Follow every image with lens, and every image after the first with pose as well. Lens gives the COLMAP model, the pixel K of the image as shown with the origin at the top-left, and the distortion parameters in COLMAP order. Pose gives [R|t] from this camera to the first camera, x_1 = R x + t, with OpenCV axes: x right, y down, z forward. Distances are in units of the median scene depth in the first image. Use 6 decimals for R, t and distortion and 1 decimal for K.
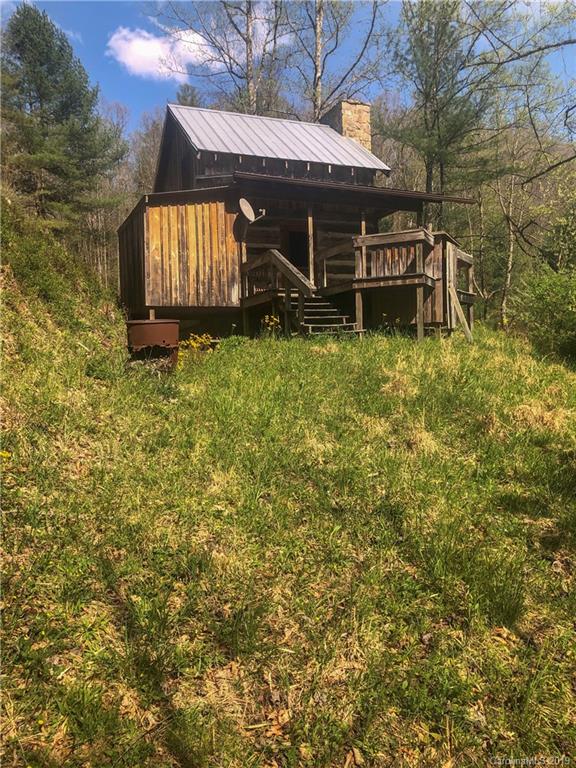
lens RADIAL K [[629.5, 0, 289.8], [0, 629.5, 390.6], [0, 0, 1]] dist [0.047307, -0.032747]
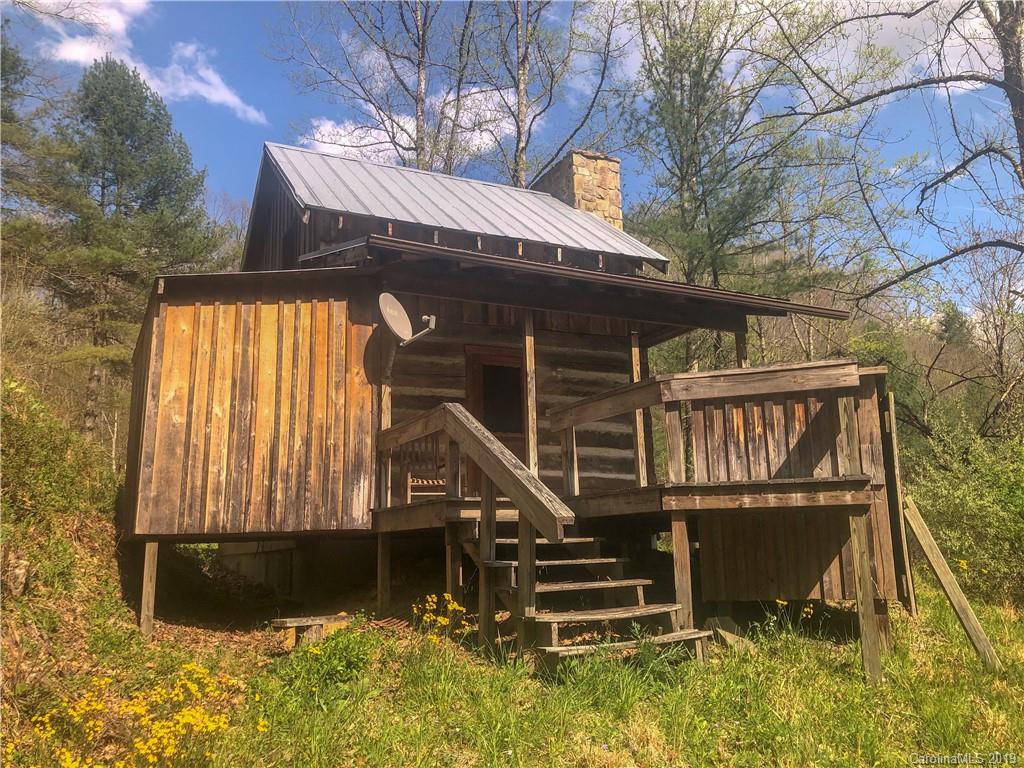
lens RADIAL K [[839.3, 0, 516.5], [0, 839.3, 379.8], [0, 0, 1]] dist [0.047307, -0.032747]
pose [[0.998450, 0.013423, 0.054007, -0.012045], [-0.000458, 0.972426, -0.233209, -0.098613], [-0.055649, 0.232823, 0.970926, 0.410874]]
